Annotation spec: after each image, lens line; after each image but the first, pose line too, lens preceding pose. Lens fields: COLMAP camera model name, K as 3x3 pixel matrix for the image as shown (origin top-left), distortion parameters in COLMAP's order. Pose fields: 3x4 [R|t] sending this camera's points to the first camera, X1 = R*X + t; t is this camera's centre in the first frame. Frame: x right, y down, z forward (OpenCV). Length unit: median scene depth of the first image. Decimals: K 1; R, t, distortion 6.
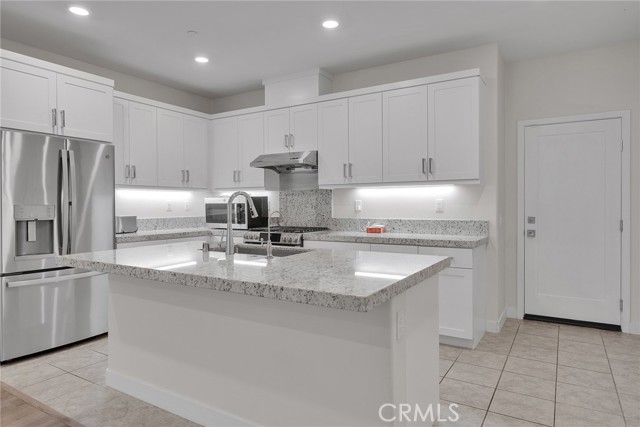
lens RADIAL K [[396.4, 0, 320.9], [0, 396.4, 216.7], [0, 0, 1]] dist [-0.002820, 0.006851]
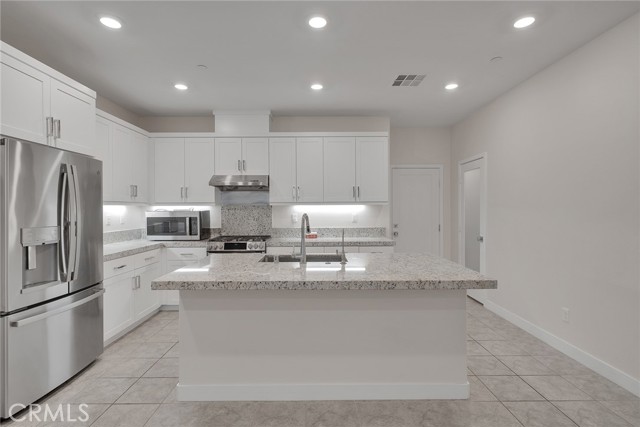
lens RADIAL K [[311.7, 0, 325.2], [0, 311.7, 217.1], [0, 0, 1]] dist [-0.000013, -0.001407]
pose [[0.847115, -0.012085, 0.531272, -0.419379], [0.015941, 0.999869, -0.002673, -0.029800], [-0.531171, 0.010733, 0.847197, 0.068050]]
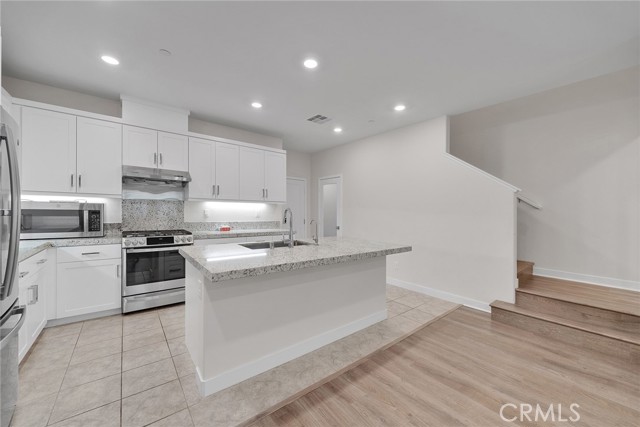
lens RADIAL K [[235.4, 0, 320.2], [0, 235.4, 215.0], [0, 0, 1]] dist [-0.003846, 0.000445]
pose [[0.348510, -0.003661, 0.937298, -0.647607], [0.008637, 0.999962, 0.000694, -0.020922], [-0.937265, 0.007854, 0.348528, 0.337258]]
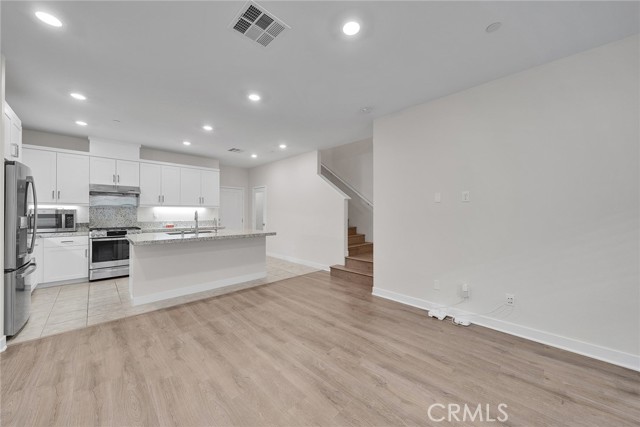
lens RADIAL K [[221.3, 0, 318.8], [0, 221.3, 211.2], [0, 0, 1]] dist [-0.002180, -0.000193]
pose [[0.251503, 0.010421, 0.967800, -0.905825], [0.024678, 0.999548, -0.017176, -0.007889], [-0.967542, 0.028203, 0.251132, -0.127453]]
